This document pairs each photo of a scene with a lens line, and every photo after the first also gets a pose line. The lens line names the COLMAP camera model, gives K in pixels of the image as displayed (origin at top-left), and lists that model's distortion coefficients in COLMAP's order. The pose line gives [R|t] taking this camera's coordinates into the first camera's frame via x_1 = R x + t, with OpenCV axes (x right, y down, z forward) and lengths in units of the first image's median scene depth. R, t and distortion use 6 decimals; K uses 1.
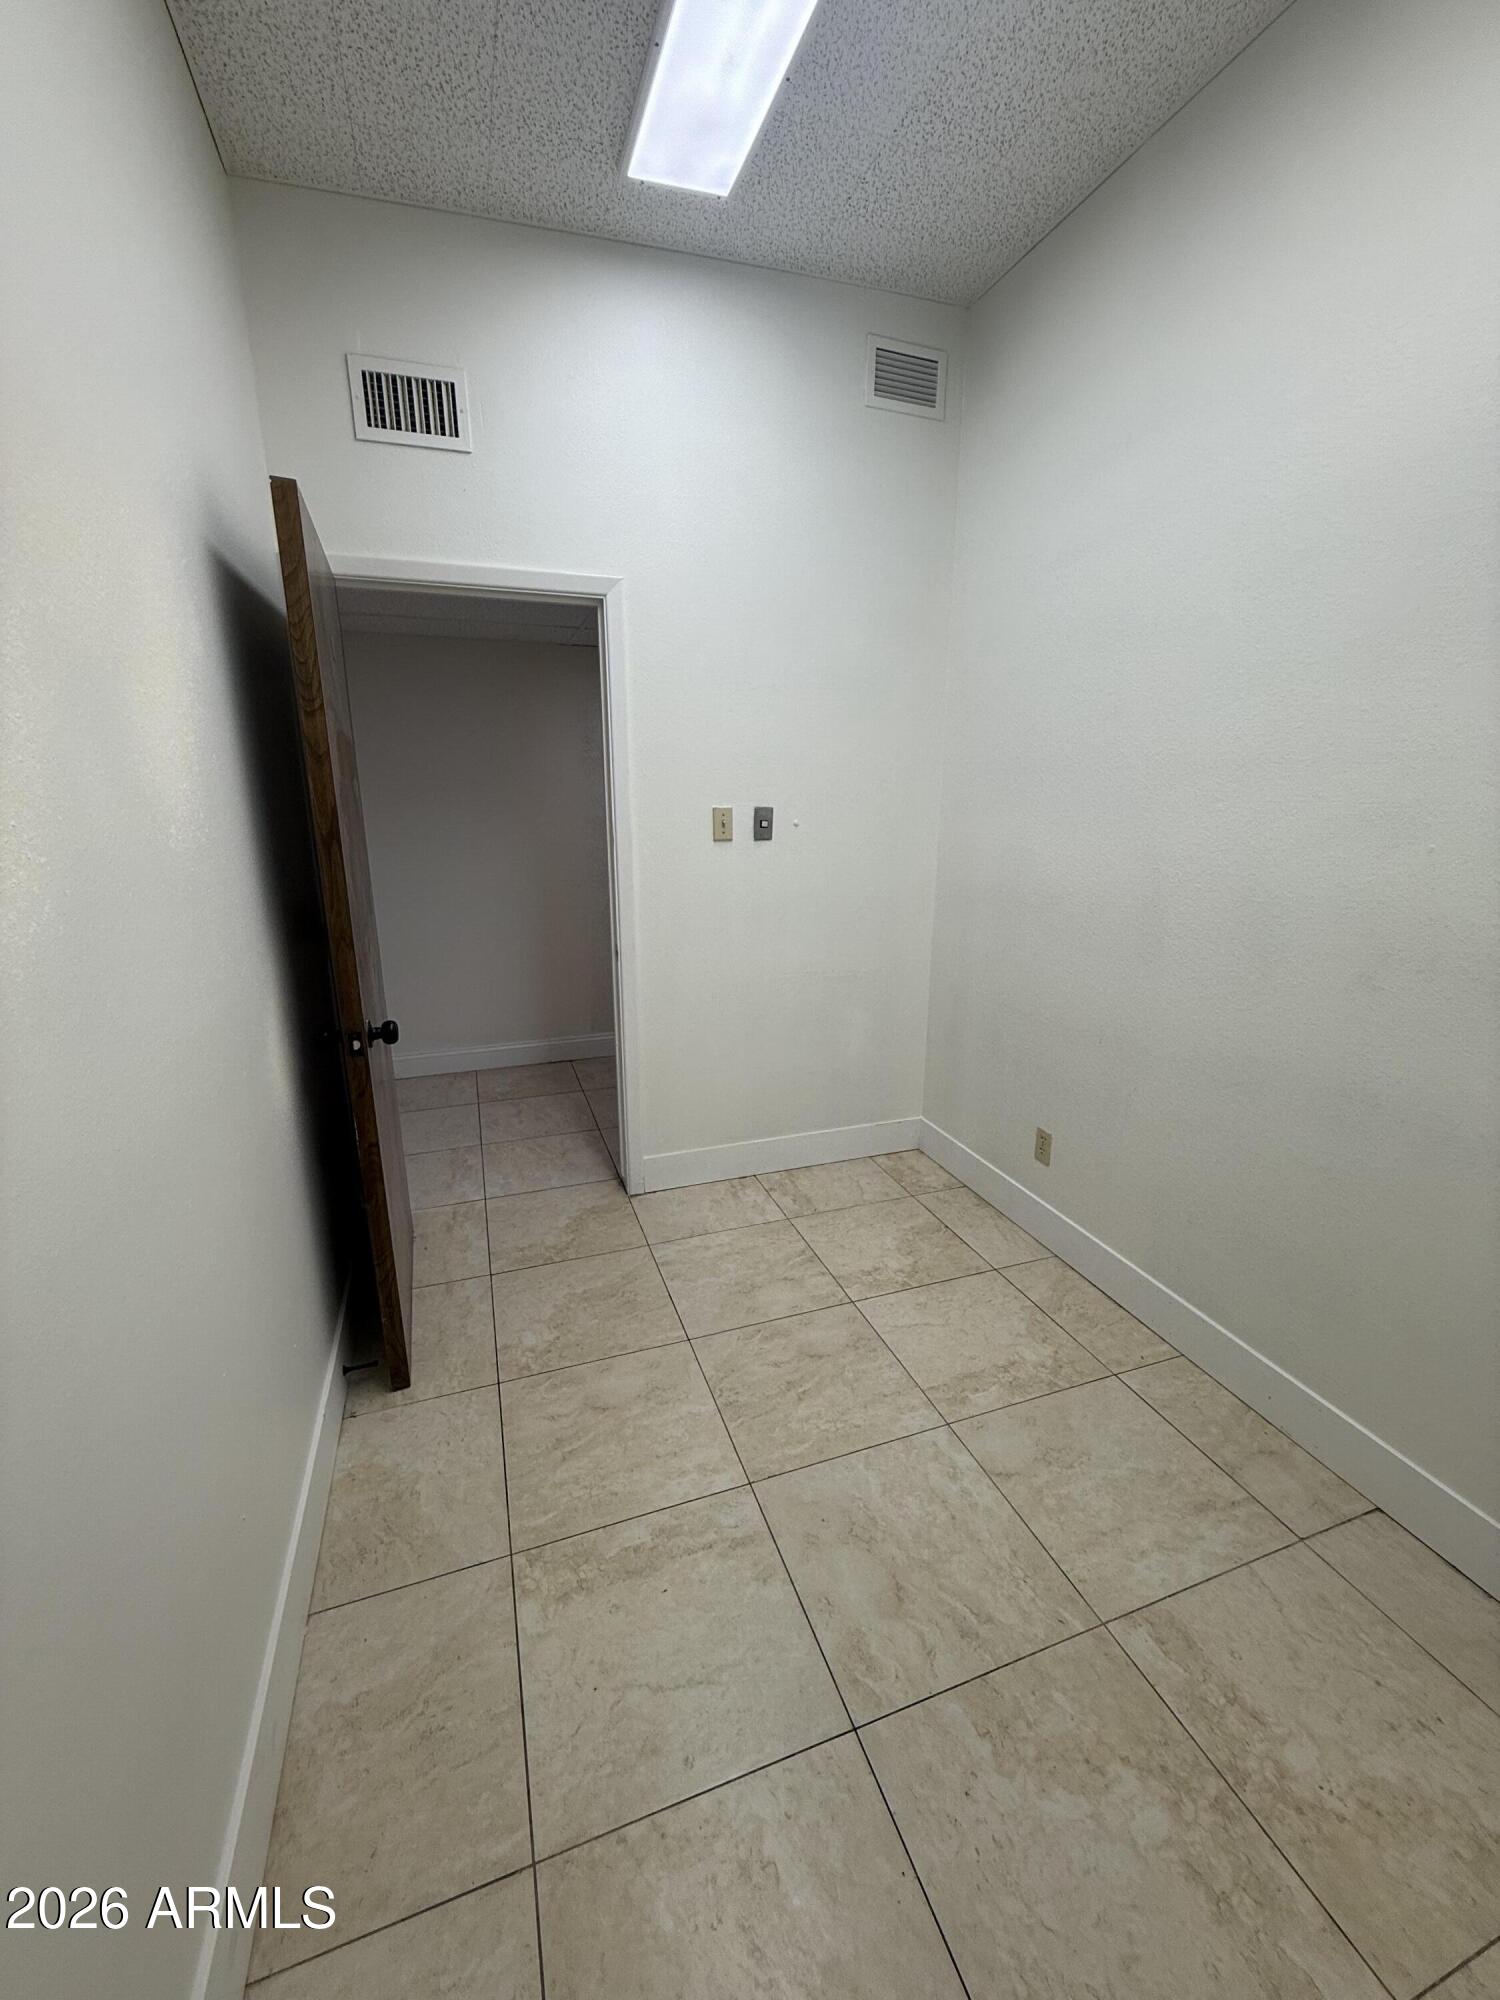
lens RADIAL K [[798.8, 0, 750.8], [0, 798.8, 1000.6], [0, 0, 1]] dist [-0.000712, 0.000052]
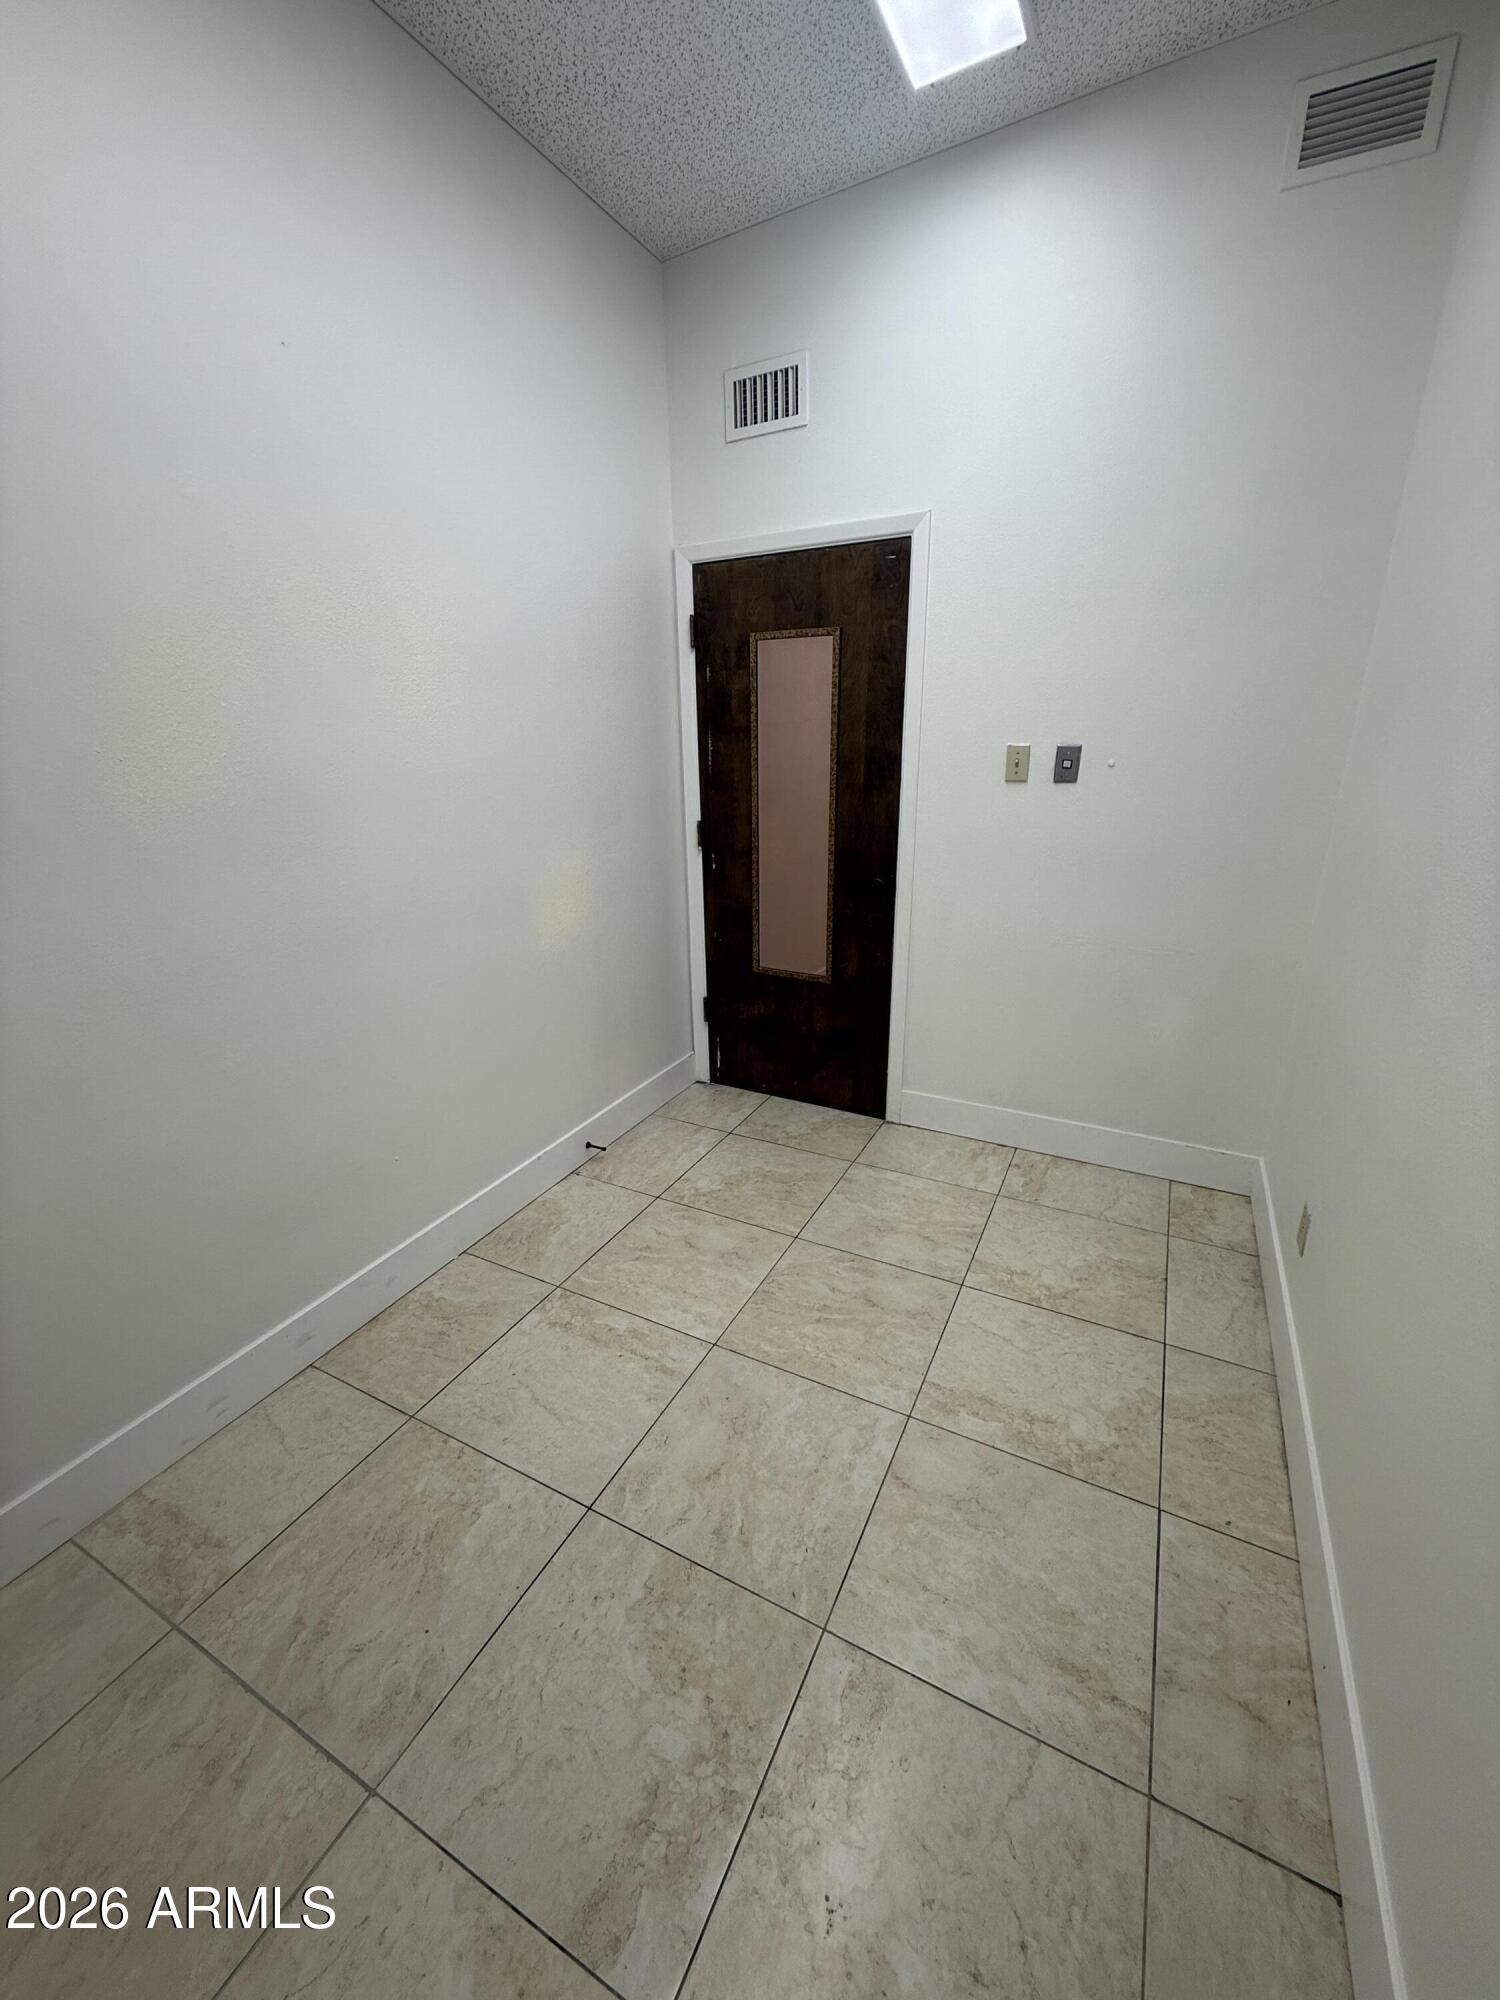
lens RADIAL K [[798.8, 0, 746.3], [0, 798.8, 1000.5], [0, 0, 1]] dist [-0.000712, 0.000052]
pose [[0.680864, 0.219982, -0.698593, 0.734922], [-0.168909, 0.975278, 0.142486, -0.052050], [0.712667, 0.020985, 0.701188, 0.217326]]
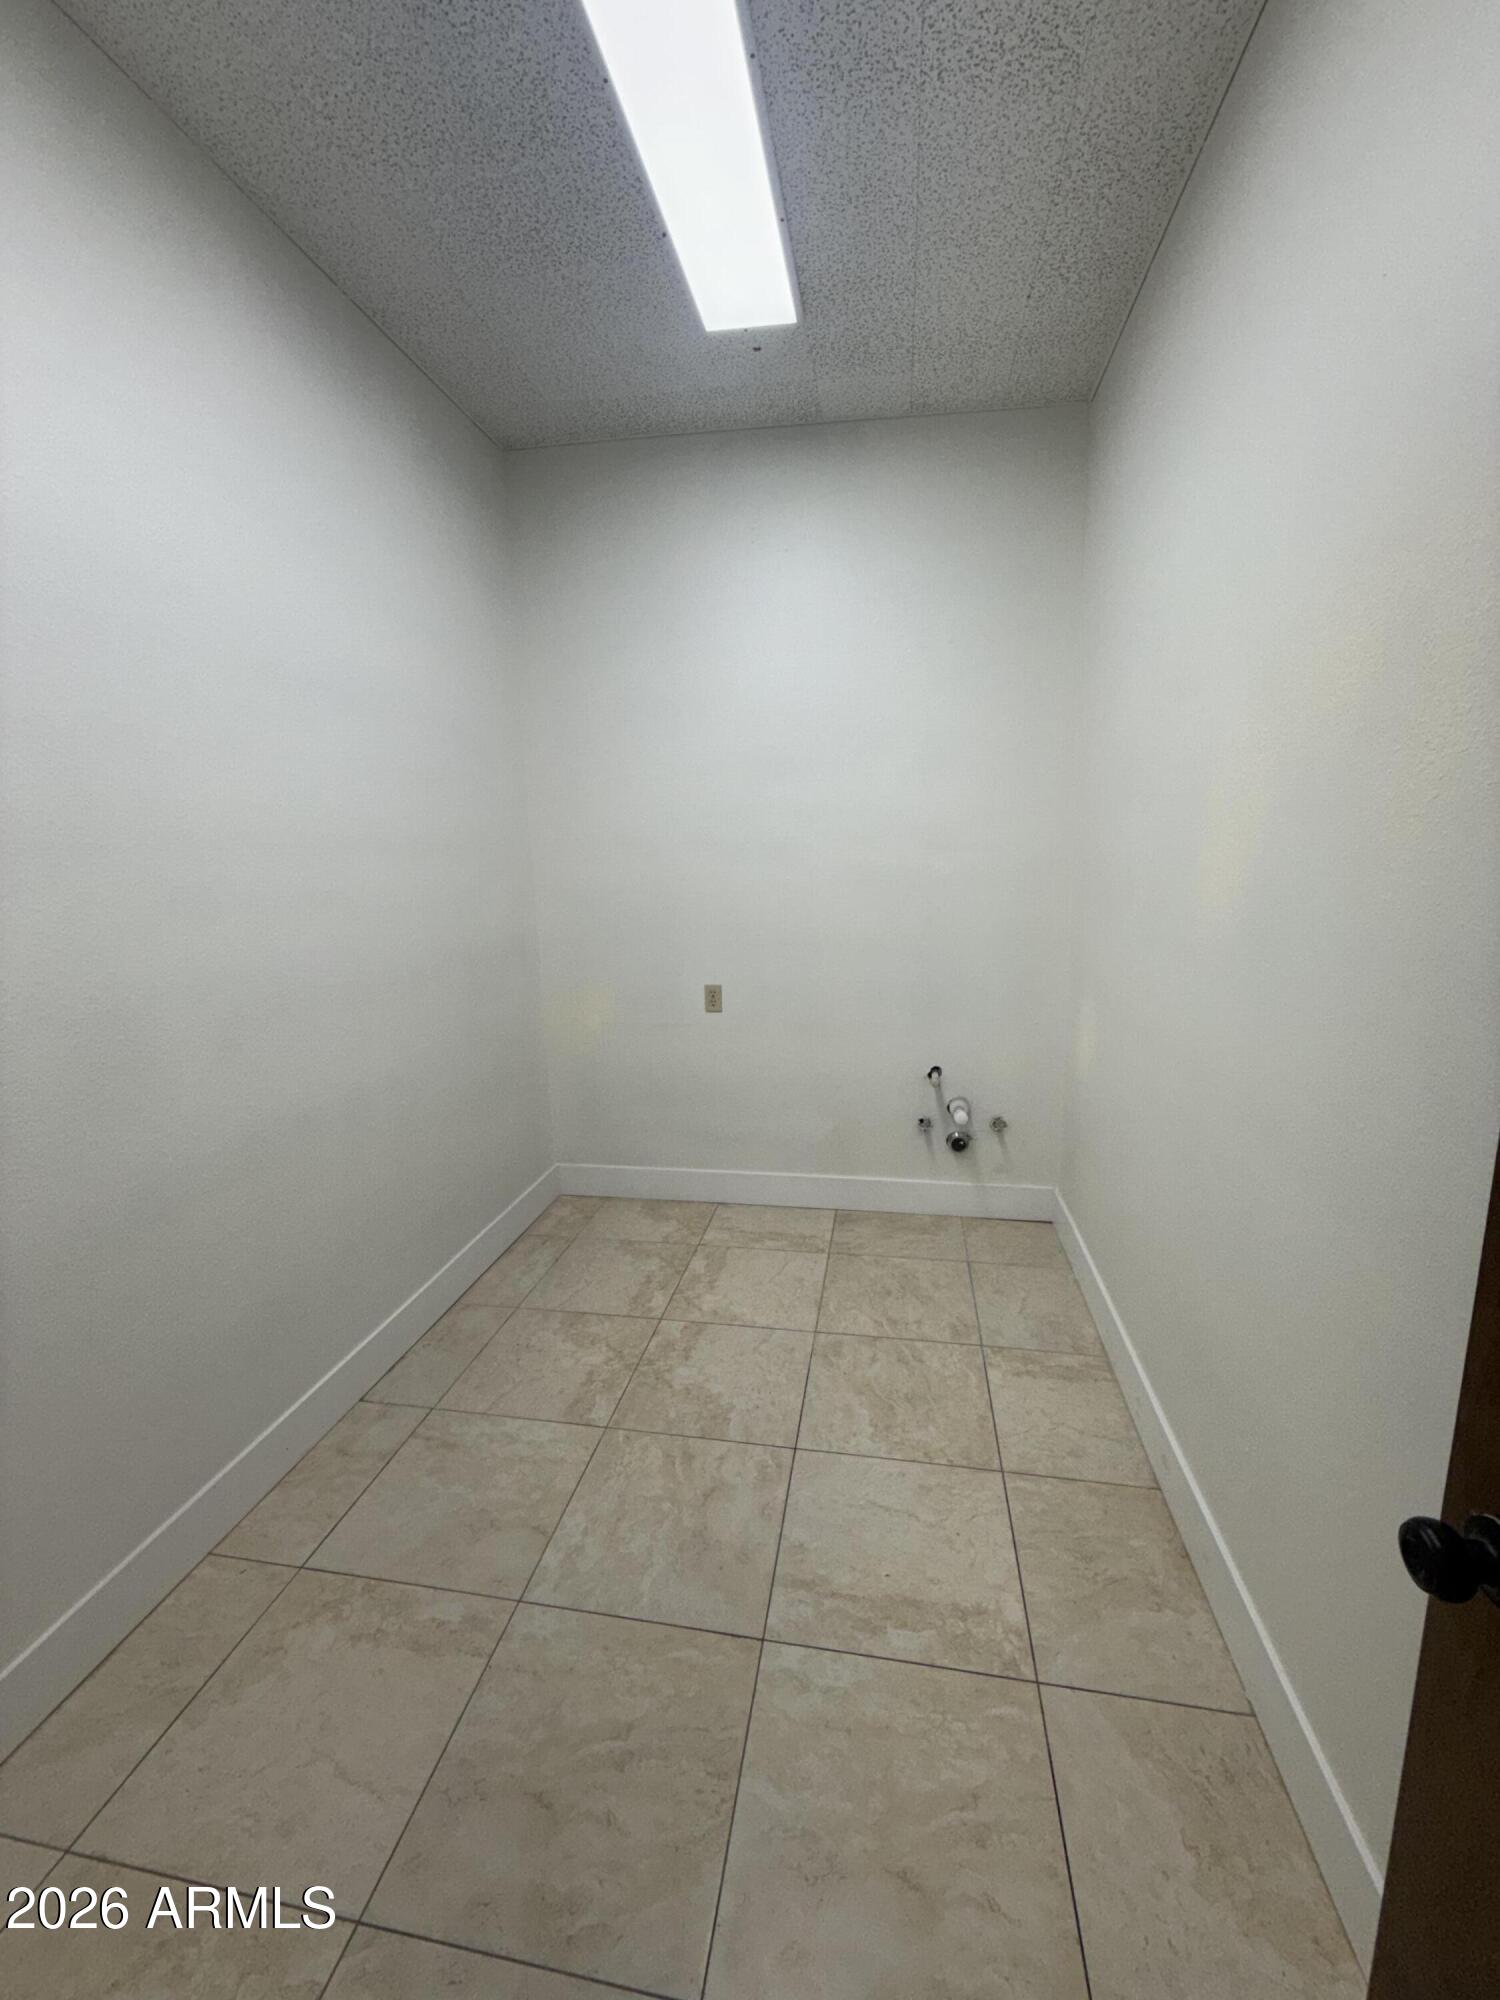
lens RADIAL K [[798.8, 0, 749.6], [0, 798.8, 999.5], [0, 0, 1]] dist [-0.000712, 0.000052]
pose [[-0.866364, -0.070570, 0.494402, -0.377065], [0.149303, 0.908092, 0.391250, -0.384047], [-0.476573, 0.412781, -0.776202, 1.415422]]
